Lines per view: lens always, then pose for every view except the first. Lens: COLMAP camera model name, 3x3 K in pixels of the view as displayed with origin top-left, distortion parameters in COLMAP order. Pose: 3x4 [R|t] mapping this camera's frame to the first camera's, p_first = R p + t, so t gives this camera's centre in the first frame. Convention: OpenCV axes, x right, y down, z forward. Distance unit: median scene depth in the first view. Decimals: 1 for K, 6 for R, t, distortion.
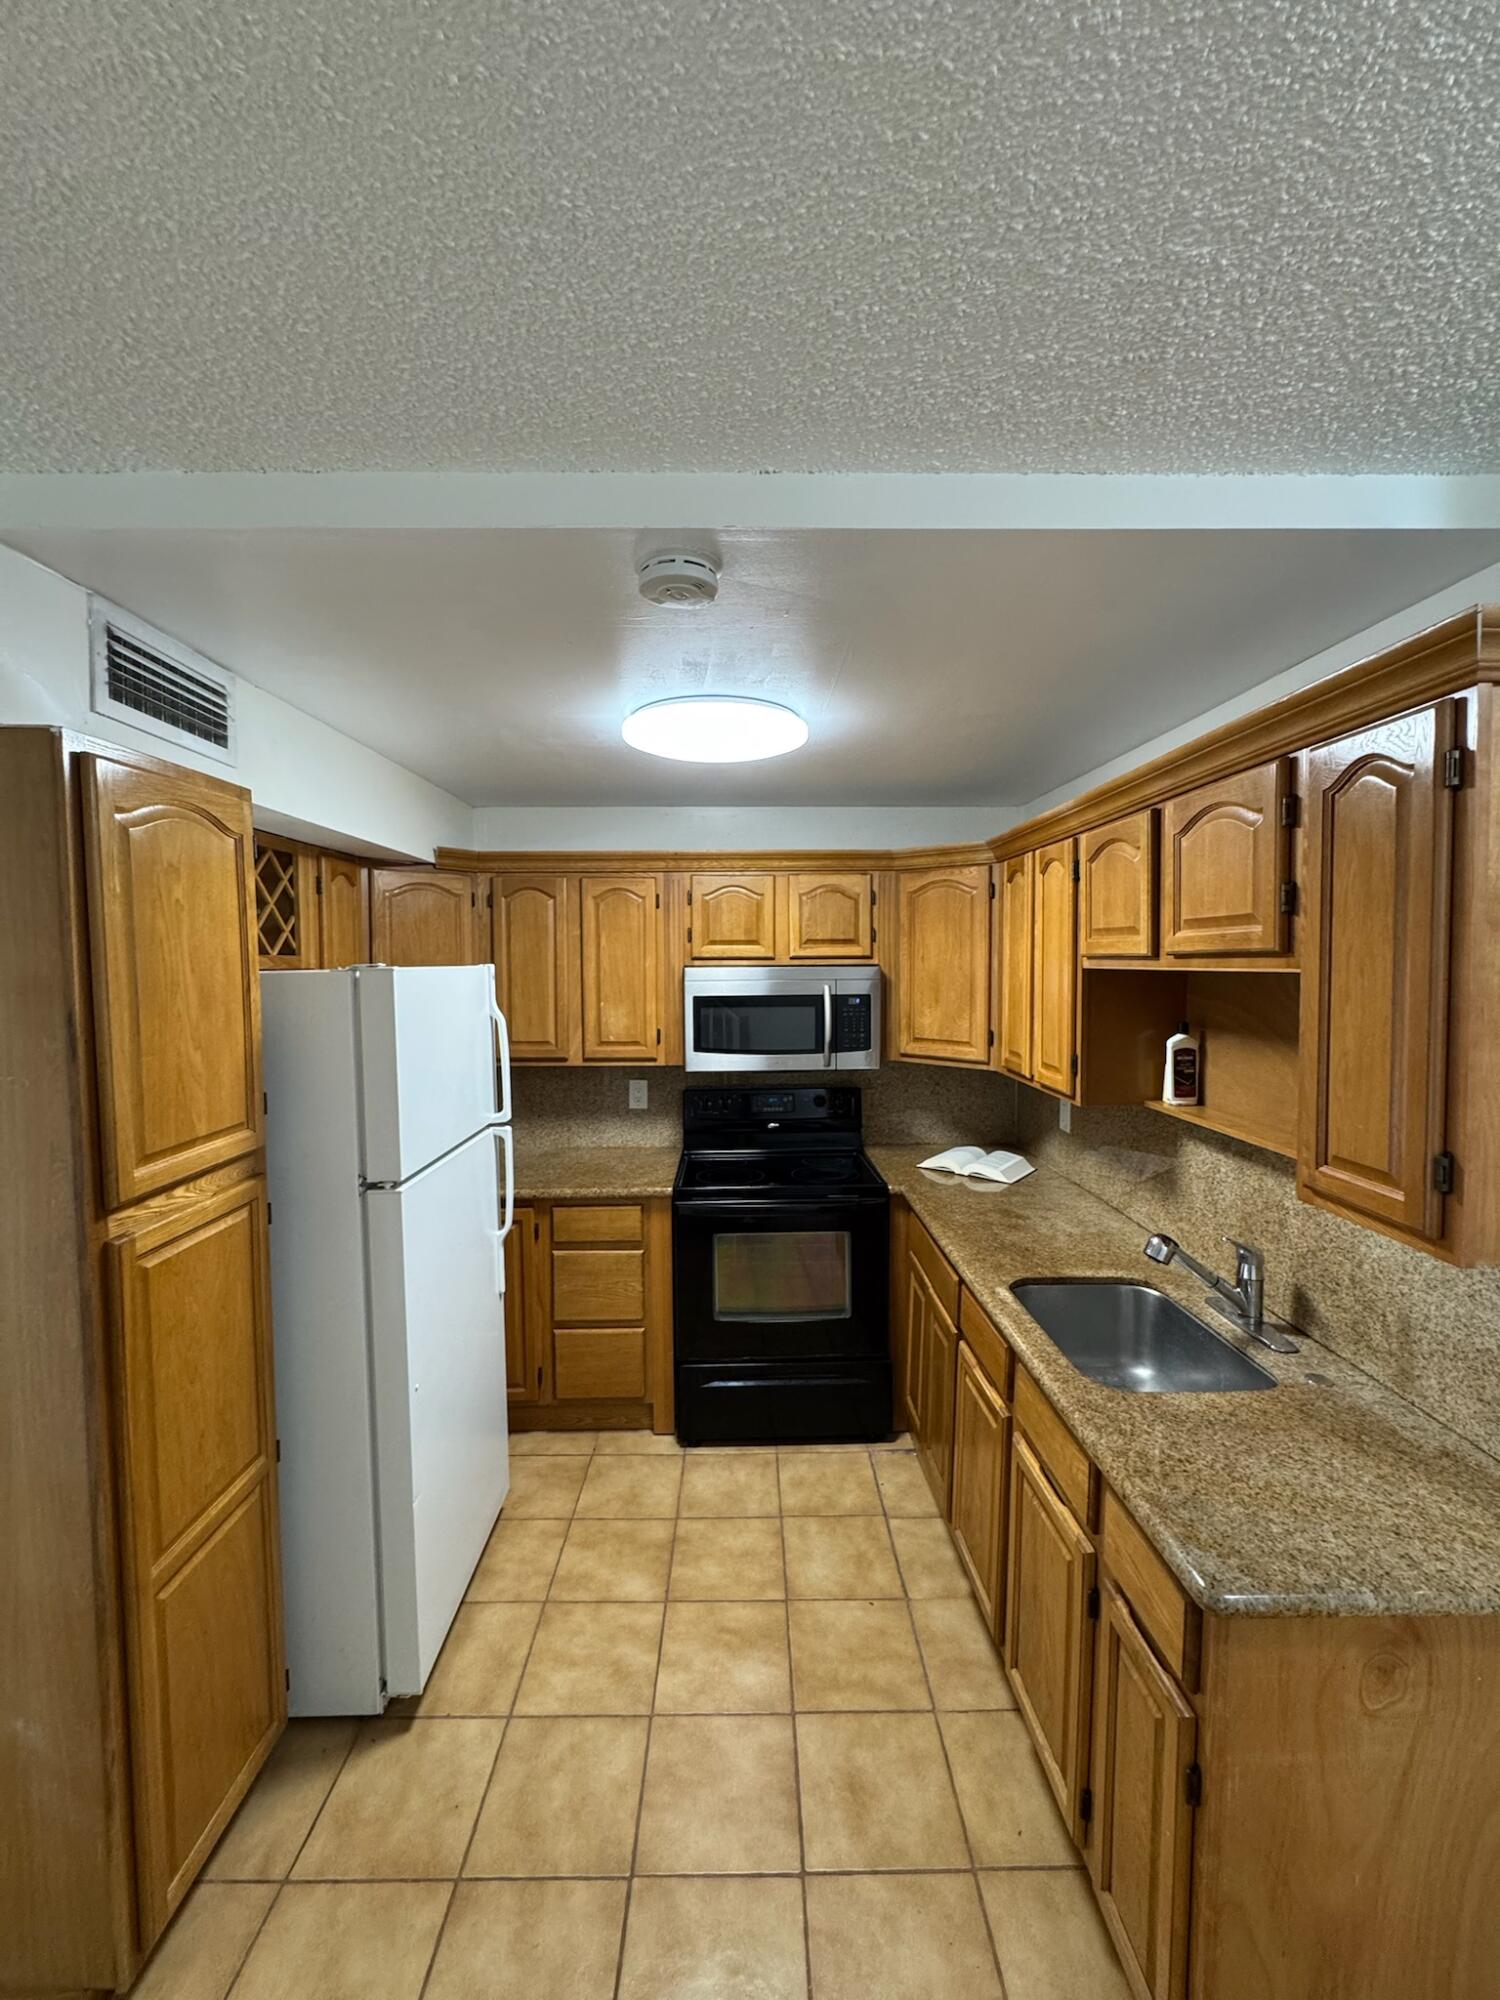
lens RADIAL K [[800.7, 0, 753.3], [0, 800.7, 999.6], [0, 0, 1]] dist [-0.002268, -0.000268]
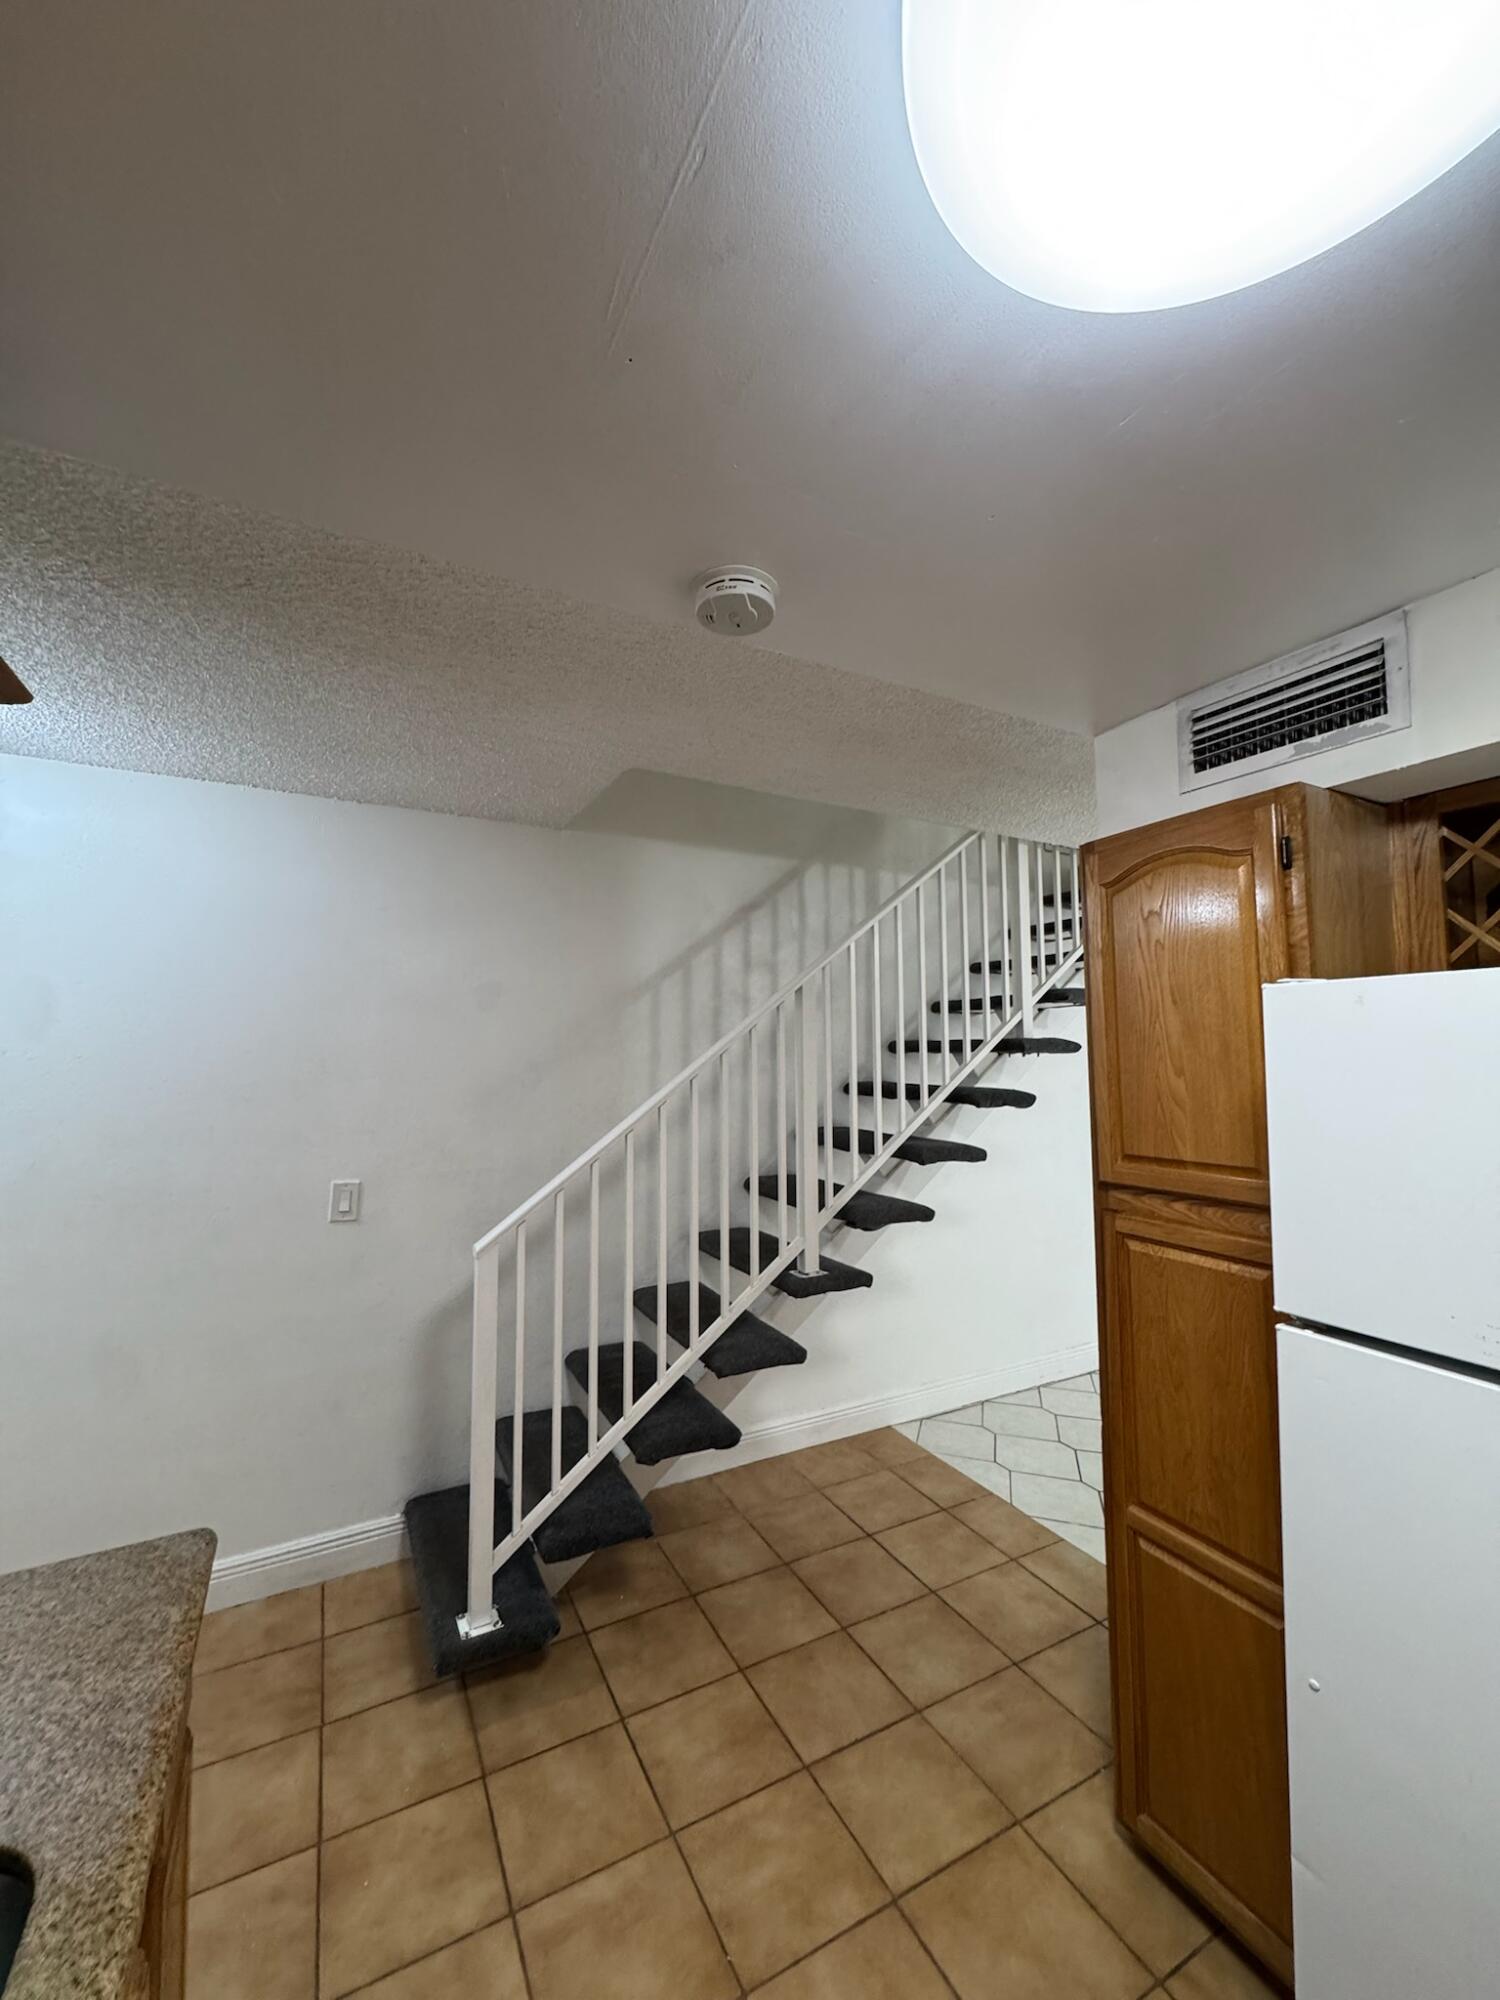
lens RADIAL K [[800.7, 0, 753.3], [0, 800.7, 999.6], [0, 0, 1]] dist [-0.002268, -0.000268]
pose [[-0.887746, -0.024861, -0.459662, 0.209836], [-0.016503, 0.999618, -0.022192, -0.004570], [0.460038, -0.012115, -0.887816, 1.188862]]
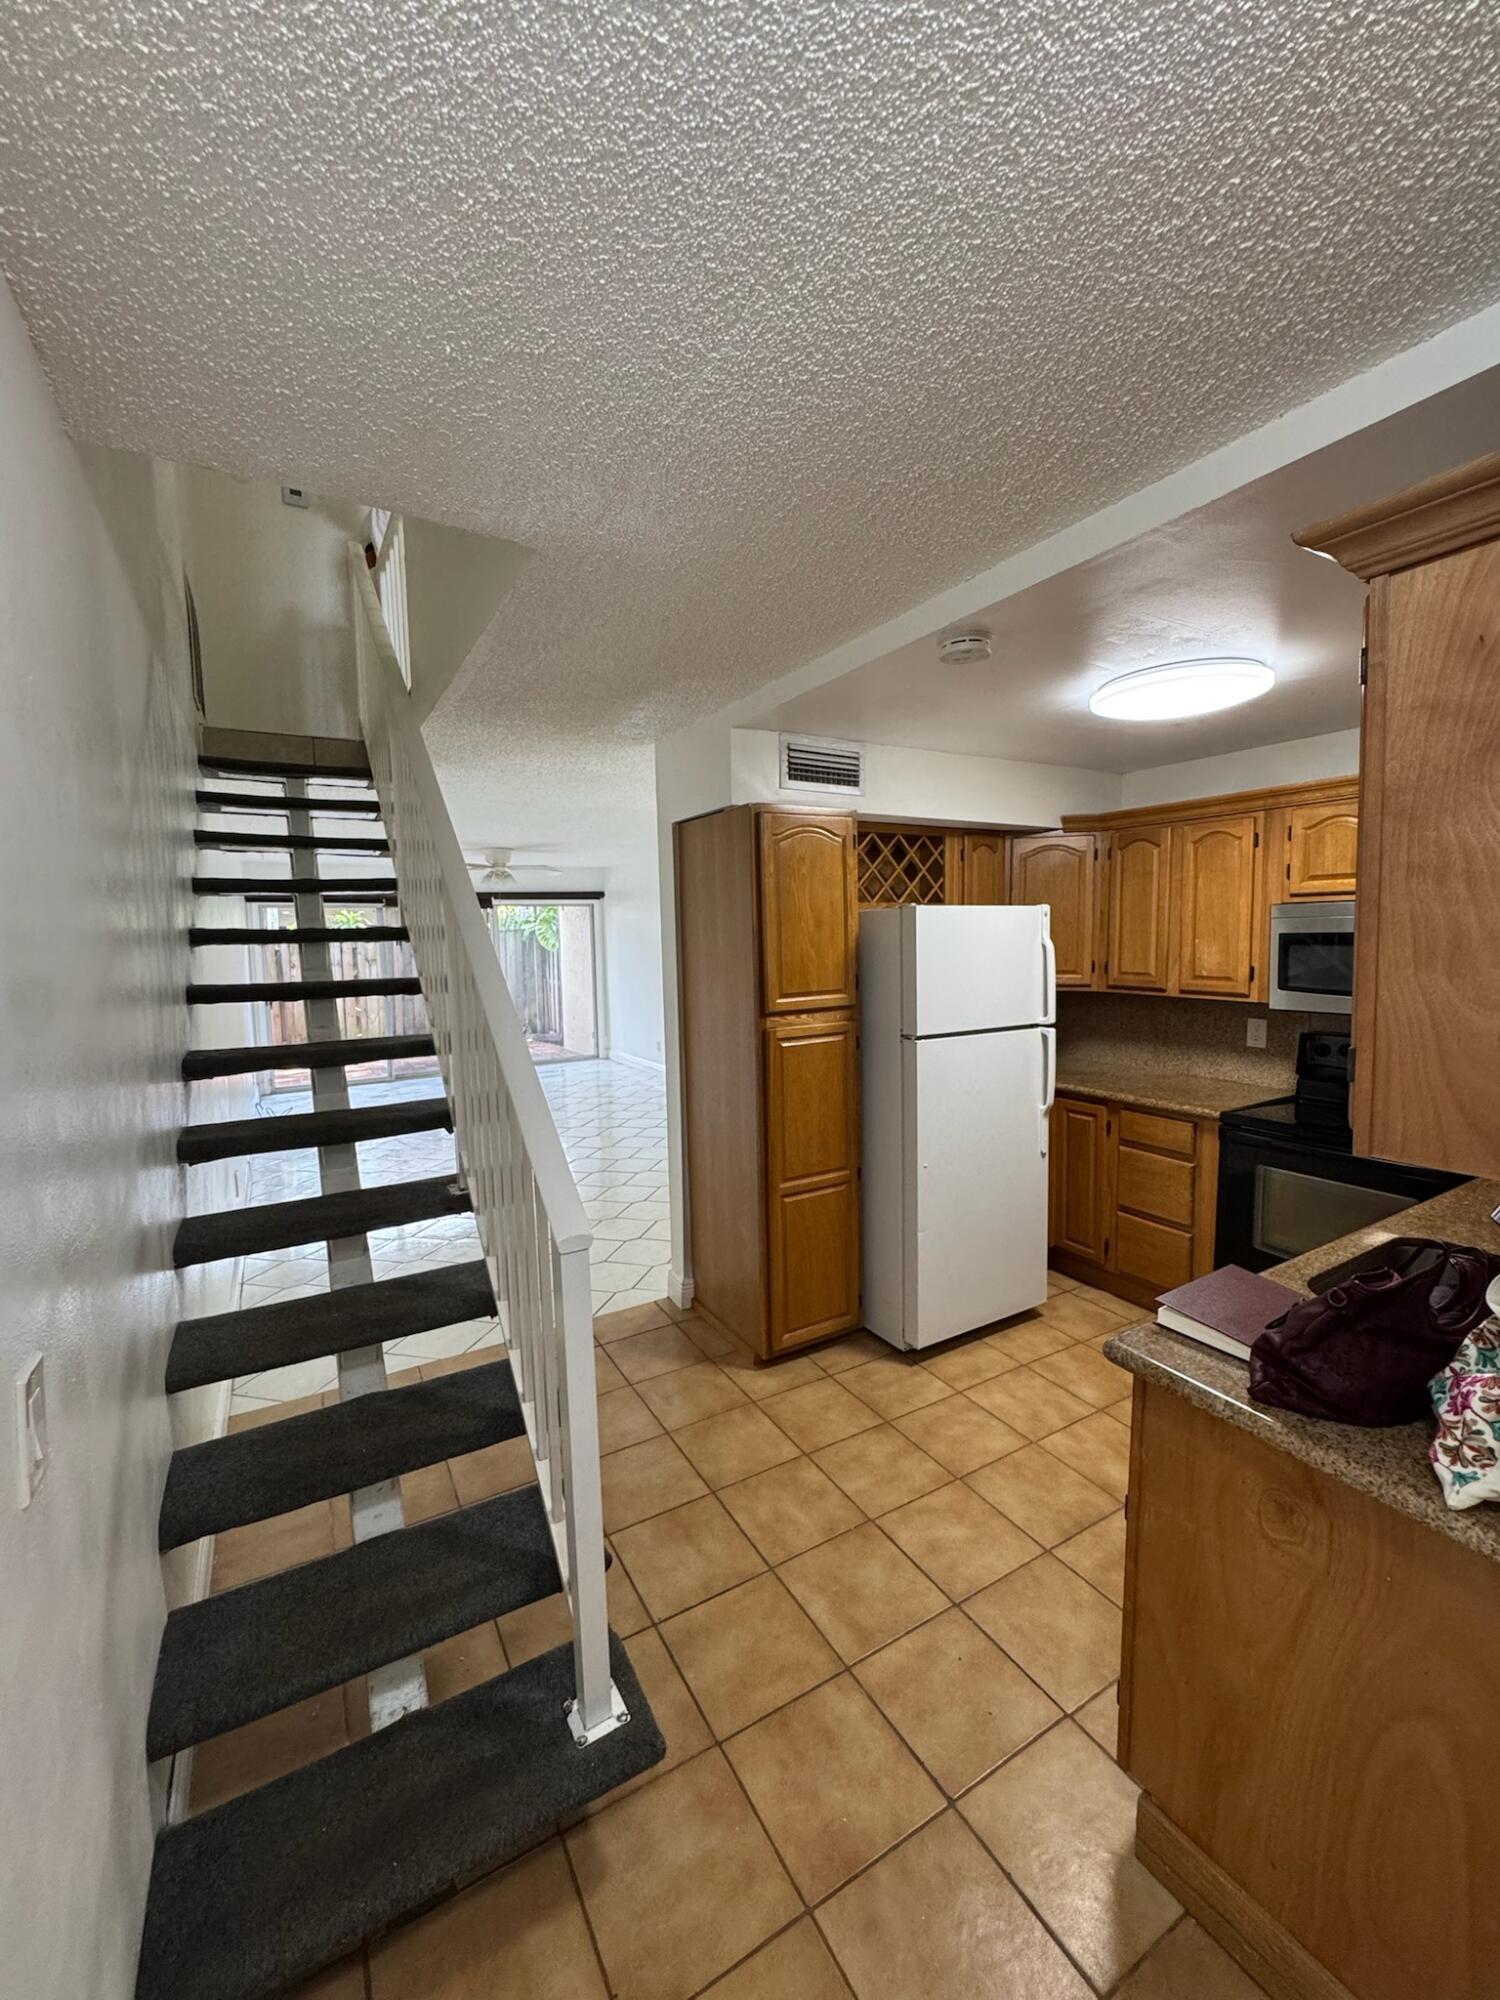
lens RADIAL K [[800.7, 0, 753.3], [0, 800.7, 999.6], [0, 0, 1]] dist [-0.002268, -0.000268]
pose [[0.495575, 0.071854, -0.865588, 0.699139], [-0.027735, 0.997373, 0.066914, 0.043869], [0.868122, -0.009154, 0.496266, -0.094514]]
